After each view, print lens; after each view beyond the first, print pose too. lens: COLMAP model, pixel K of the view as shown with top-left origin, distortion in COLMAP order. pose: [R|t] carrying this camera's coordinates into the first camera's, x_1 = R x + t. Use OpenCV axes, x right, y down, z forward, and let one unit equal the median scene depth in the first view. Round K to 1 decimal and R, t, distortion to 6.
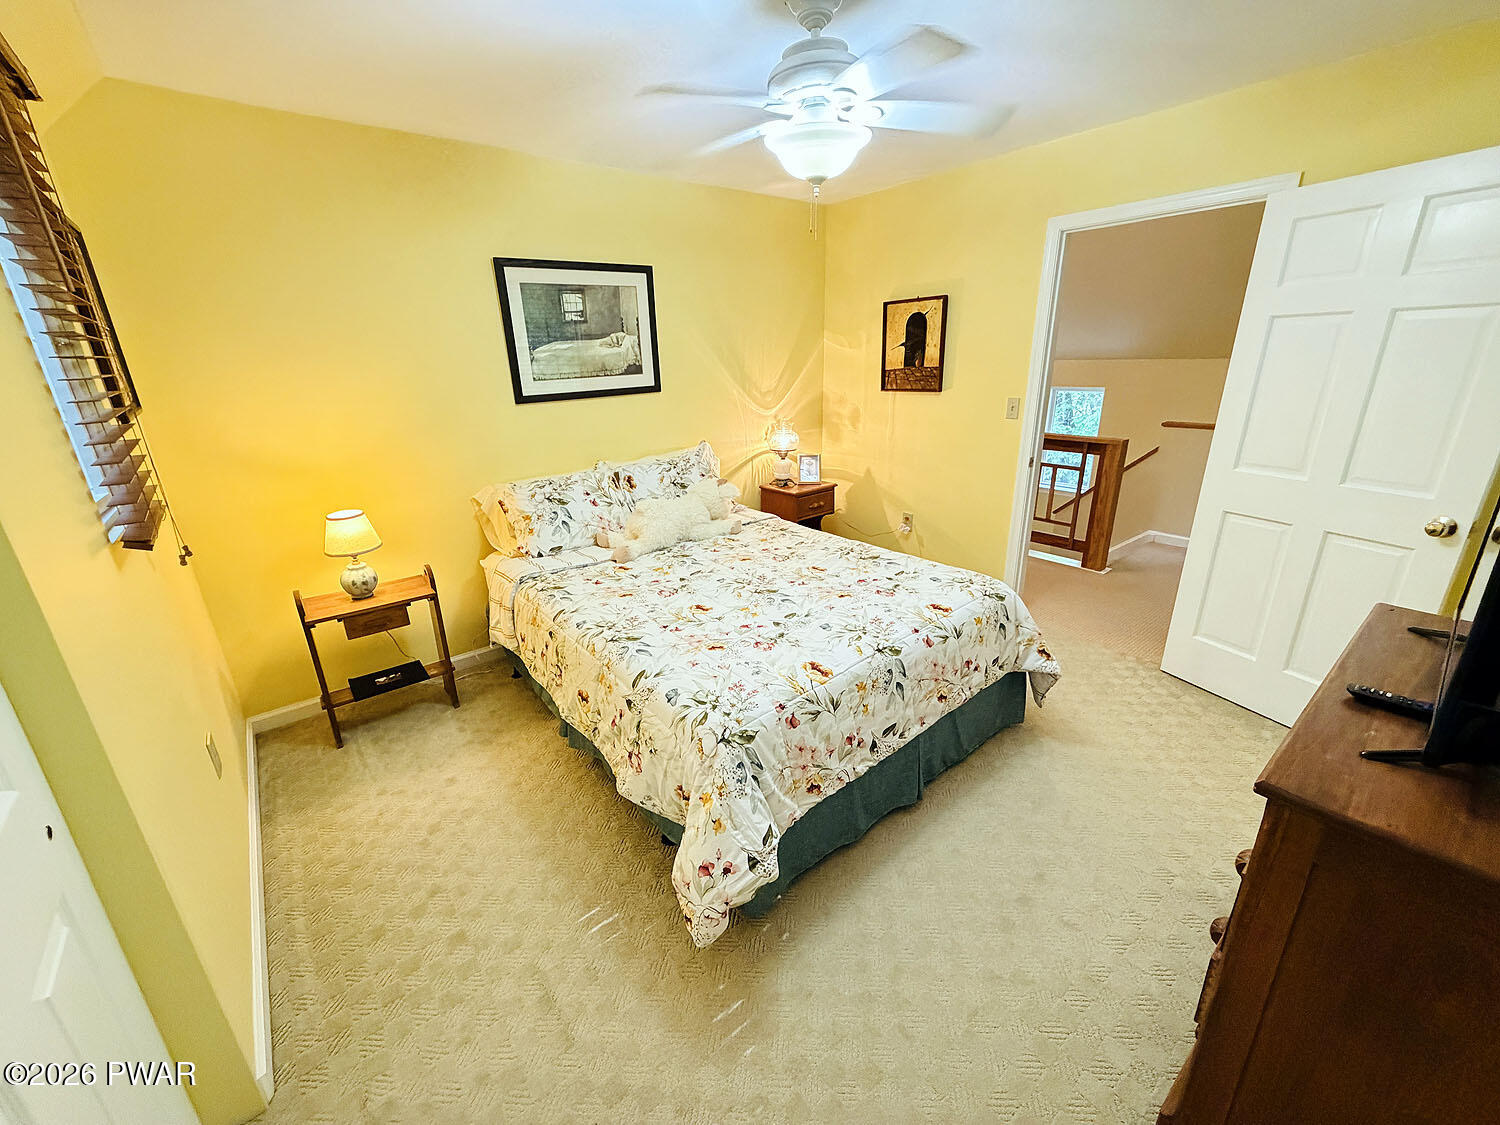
lens RADIAL K [[598.8, 0, 745.4], [0, 598.8, 562.4], [0, 0, 1]] dist [-0.000818, -0.000060]
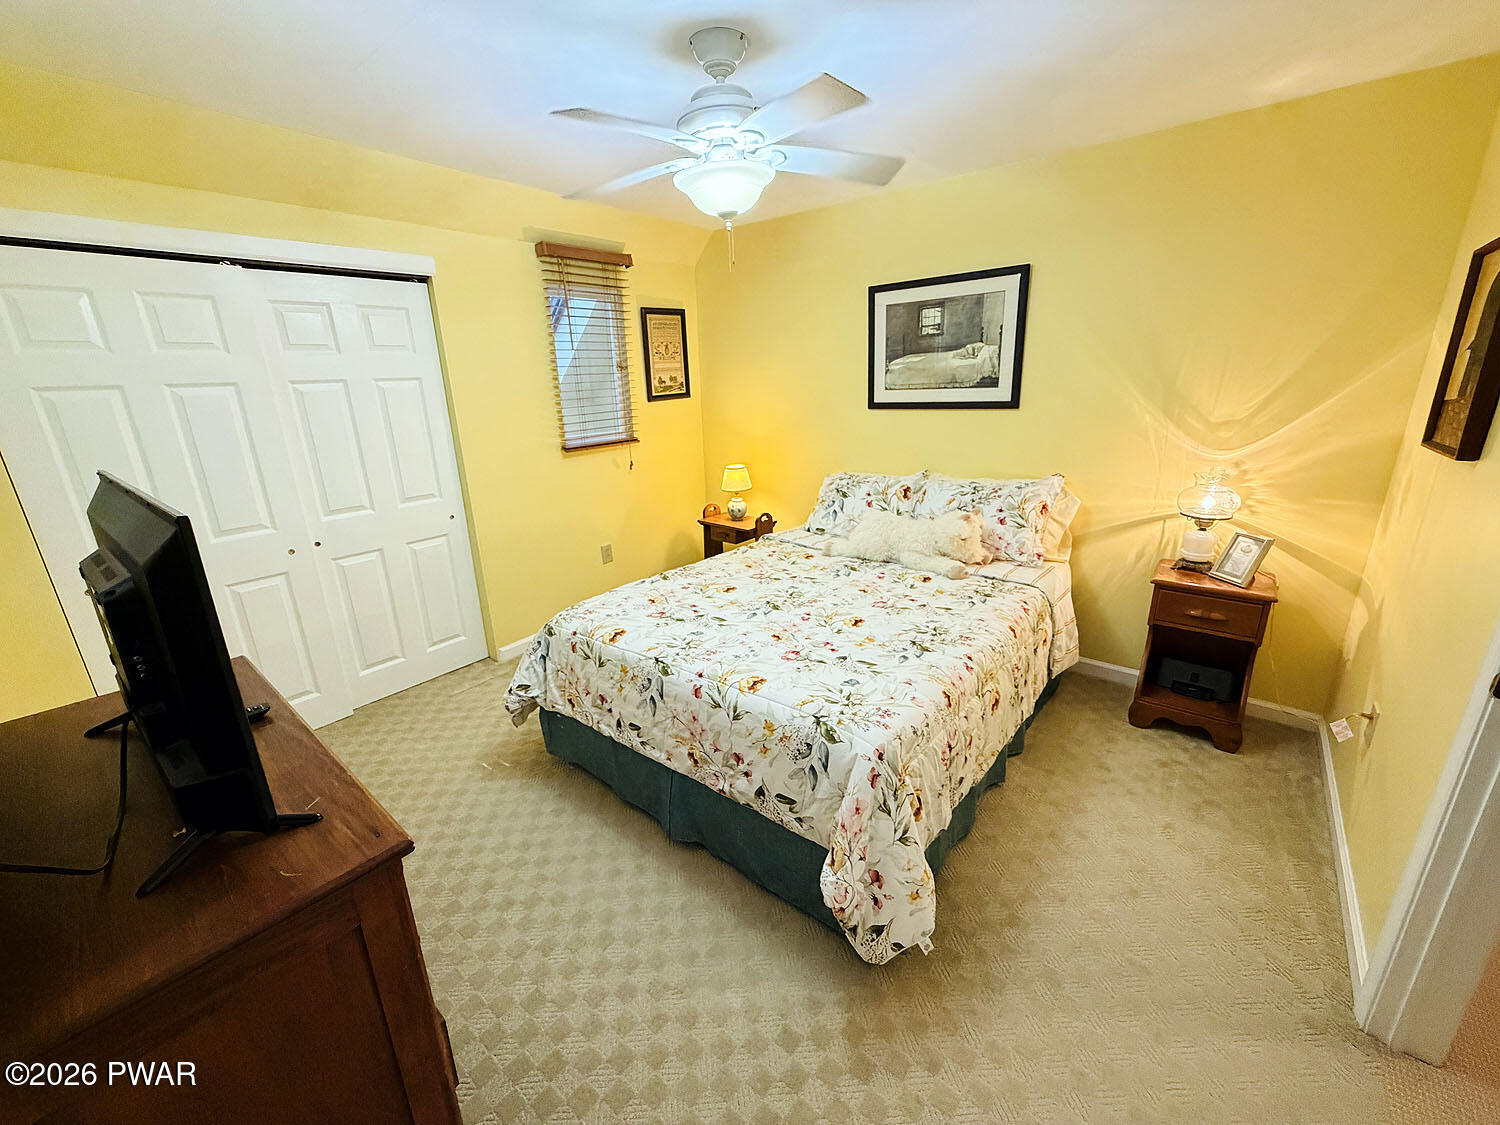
lens RADIAL K [[598.8, 0, 745.4], [0, 598.8, 562.4], [0, 0, 1]] dist [-0.000818, -0.000060]
pose [[0.202054, 0.314599, -0.927471, 0.744574], [-0.300304, 0.921287, 0.247078, -0.202030], [0.932197, 0.228600, 0.280625, 0.507436]]
